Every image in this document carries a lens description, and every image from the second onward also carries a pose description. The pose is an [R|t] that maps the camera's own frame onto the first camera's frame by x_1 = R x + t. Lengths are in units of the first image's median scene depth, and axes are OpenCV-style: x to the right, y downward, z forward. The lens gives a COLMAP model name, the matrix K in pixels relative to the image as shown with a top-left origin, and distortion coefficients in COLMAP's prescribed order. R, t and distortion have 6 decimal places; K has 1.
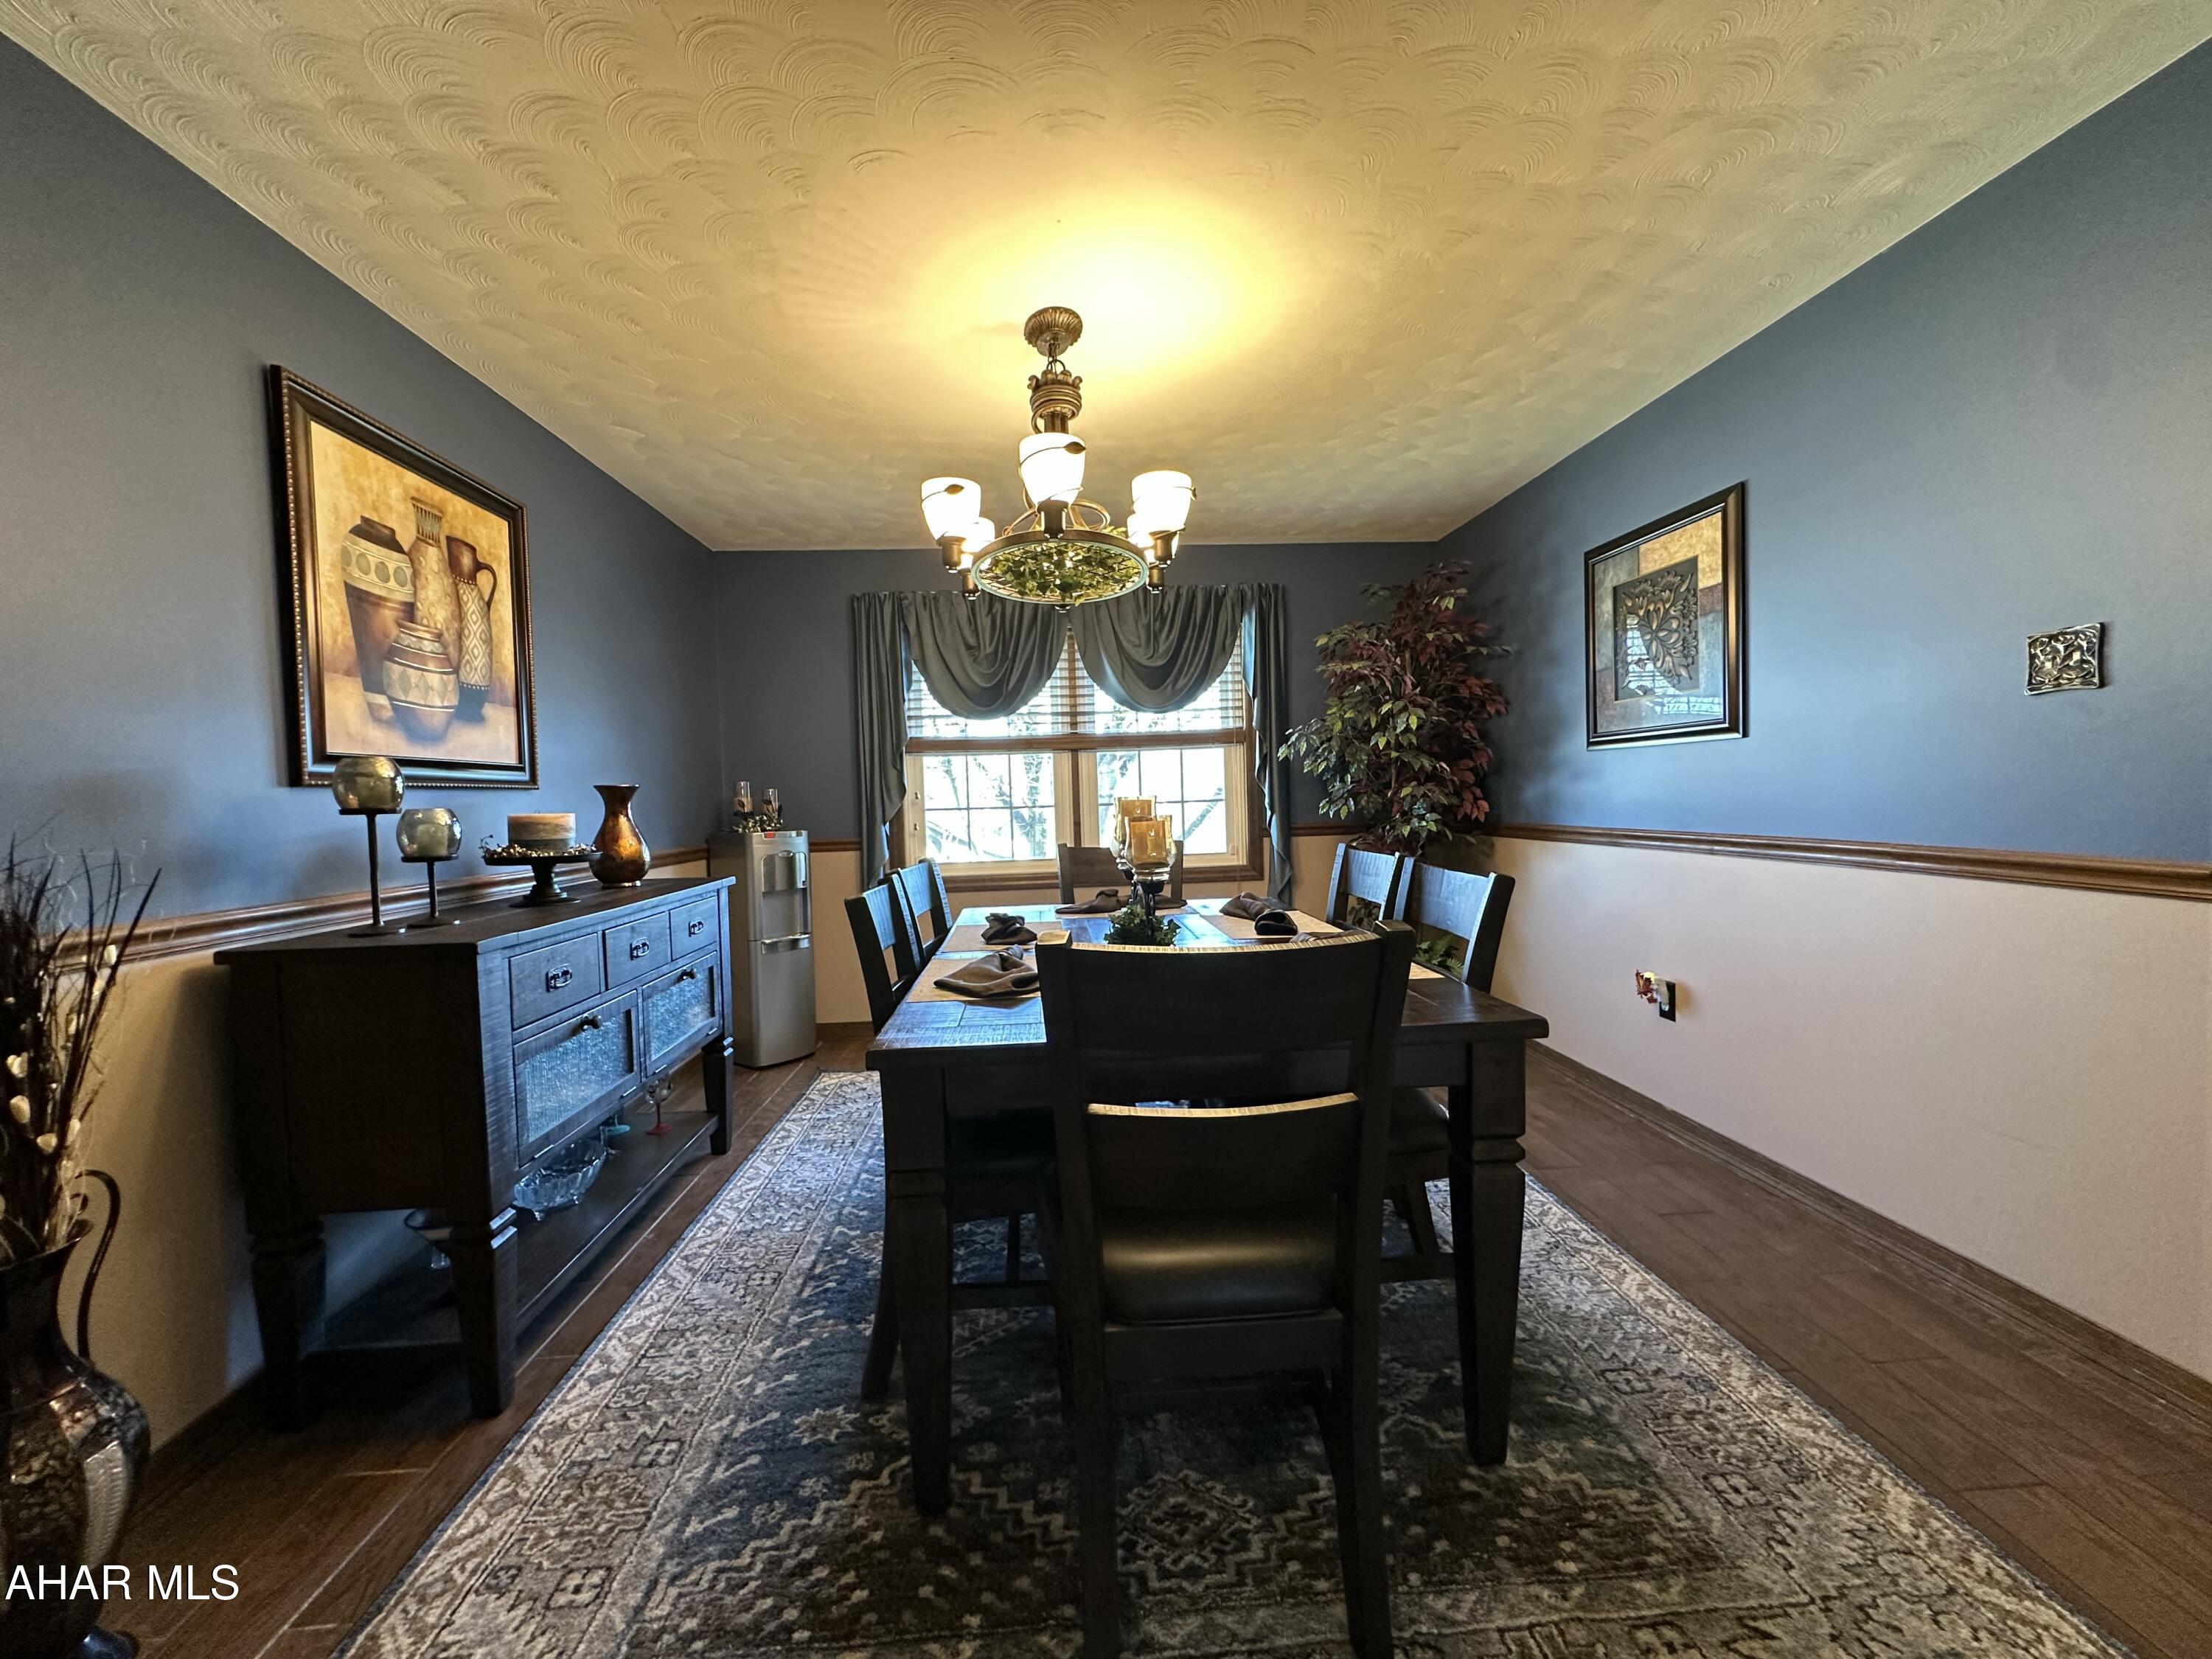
lens RADIAL K [[880.6, 0, 1098.9], [0, 880.6, 830.6], [0, 0, 1]] dist [-0.004257, -0.000563]
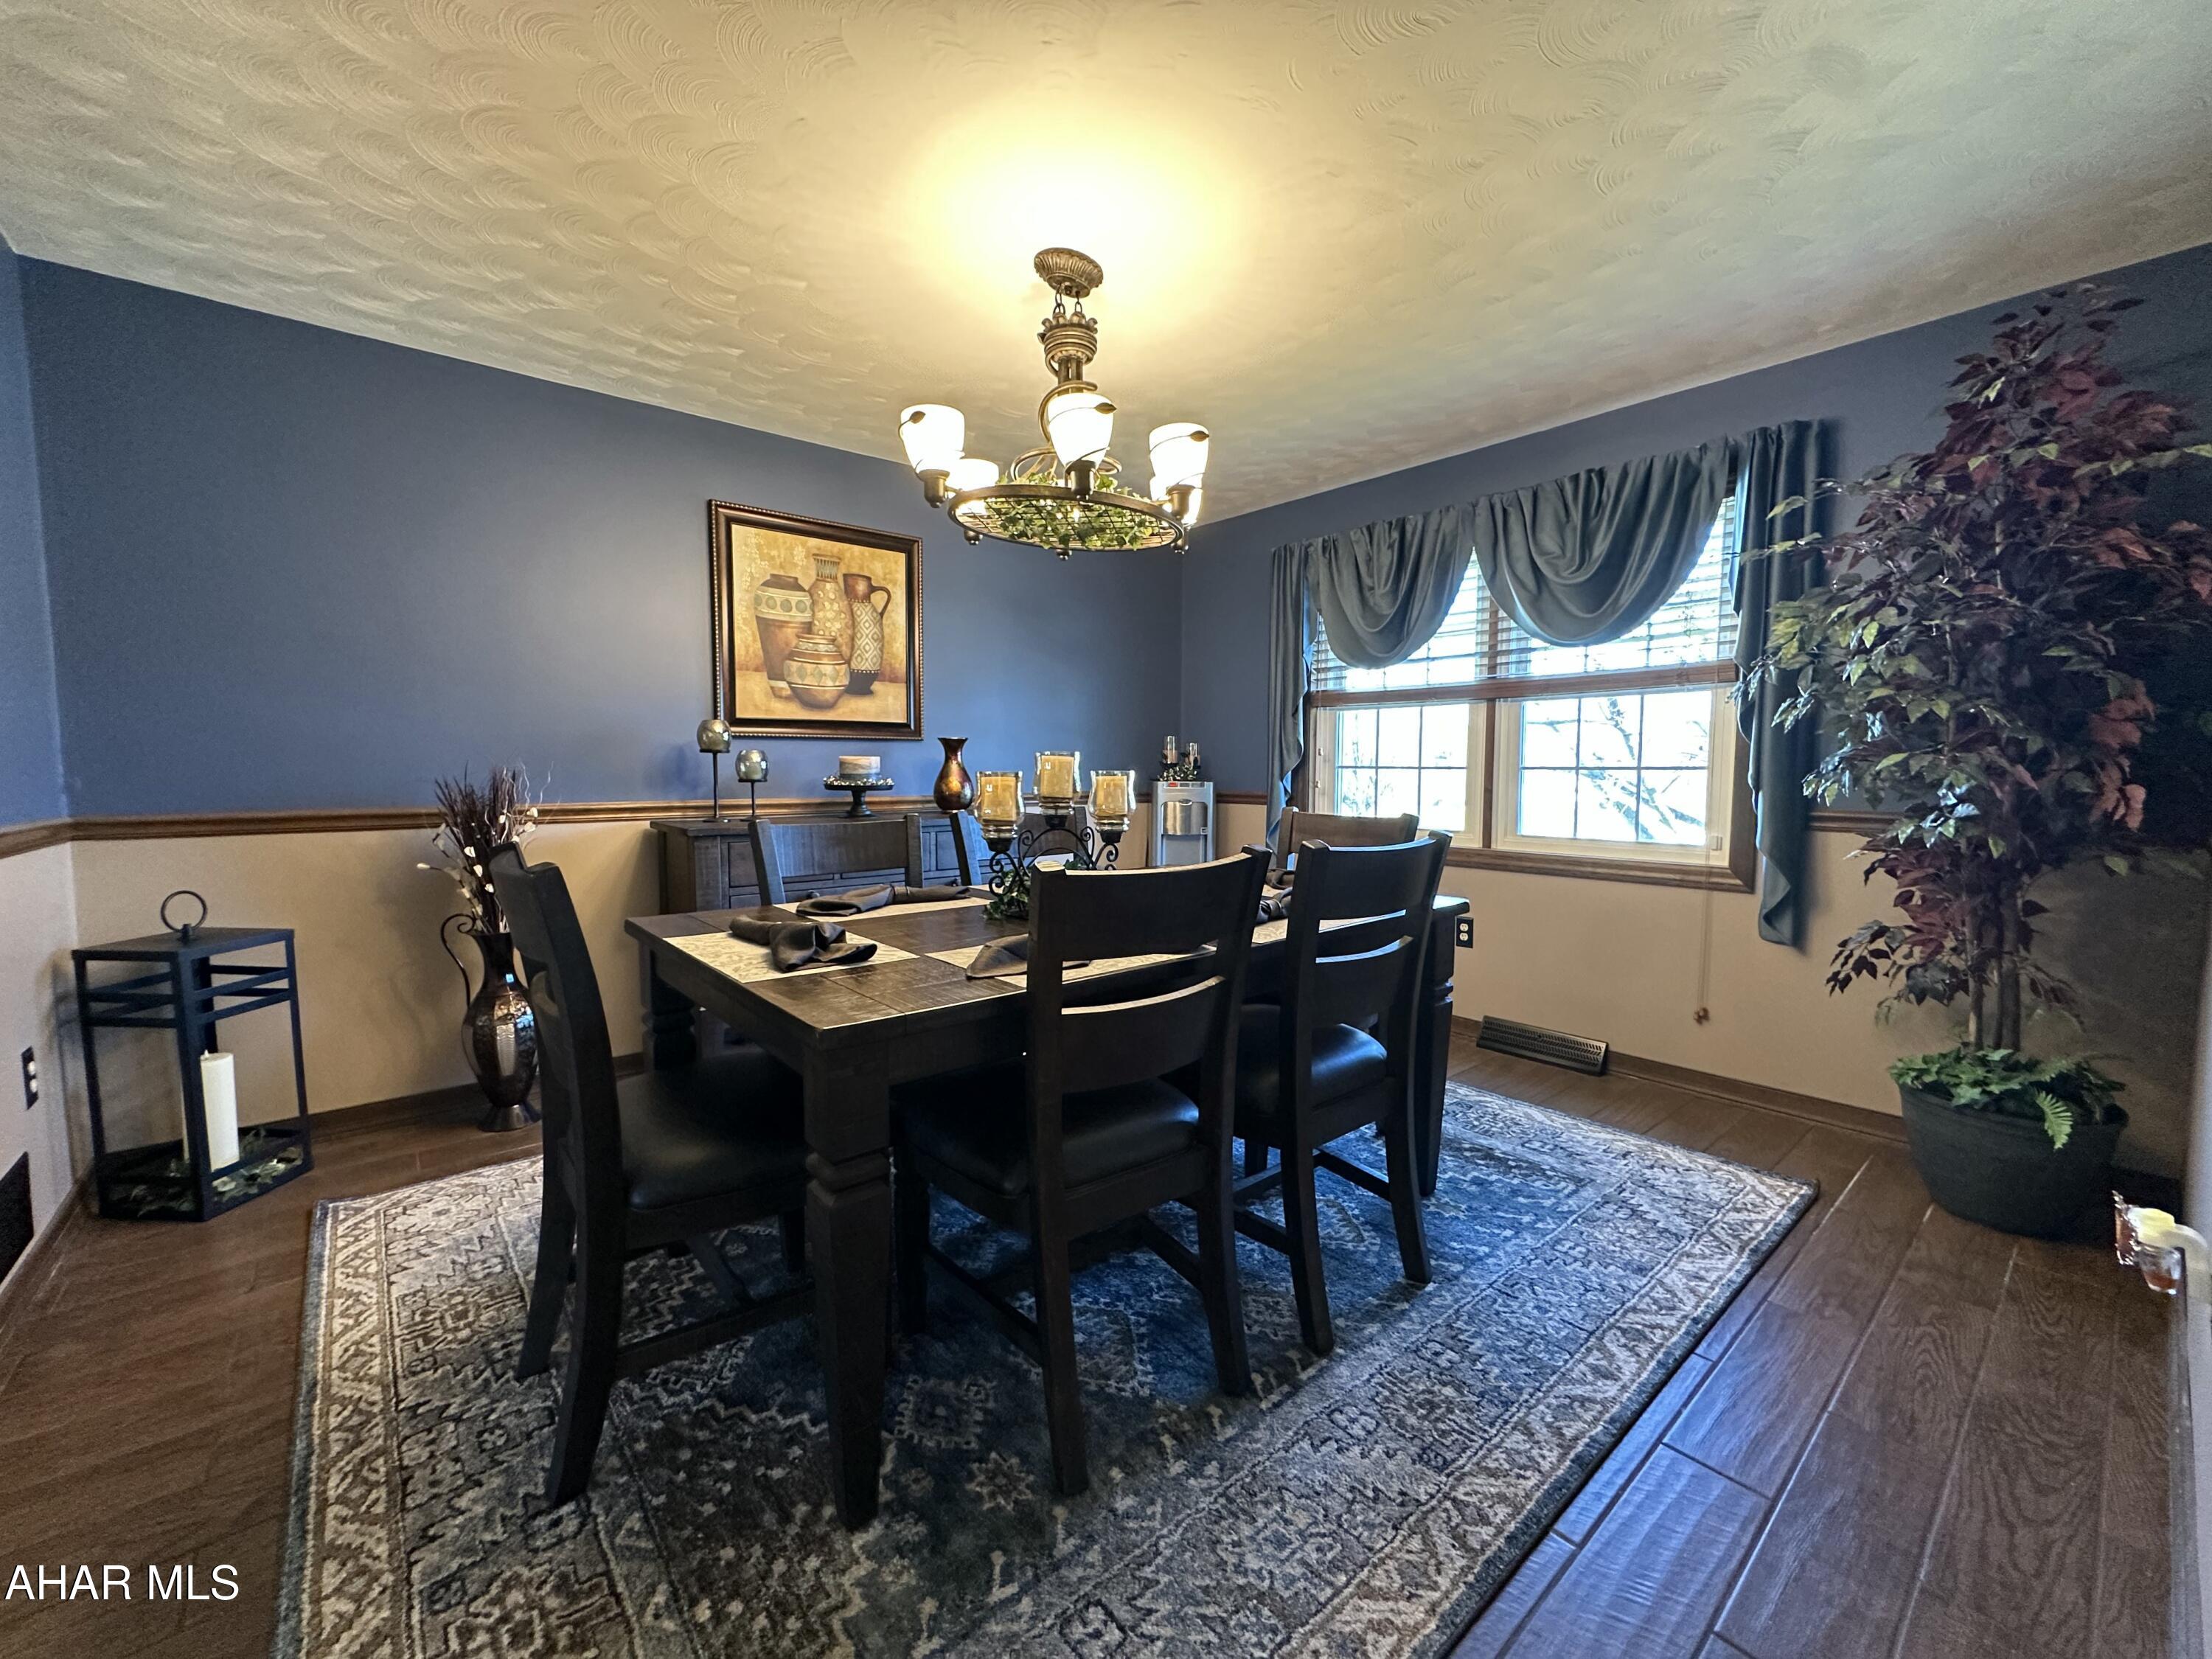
lens RADIAL K [[880.6, 0, 1101.0], [0, 880.6, 830.6], [0, 0, 1]] dist [-0.004257, -0.000563]
pose [[0.595997, 0.091639, -0.797740, 0.774485], [-0.050557, 0.995778, 0.076617, -0.028759], [0.801394, -0.005332, 0.598114, 0.429911]]
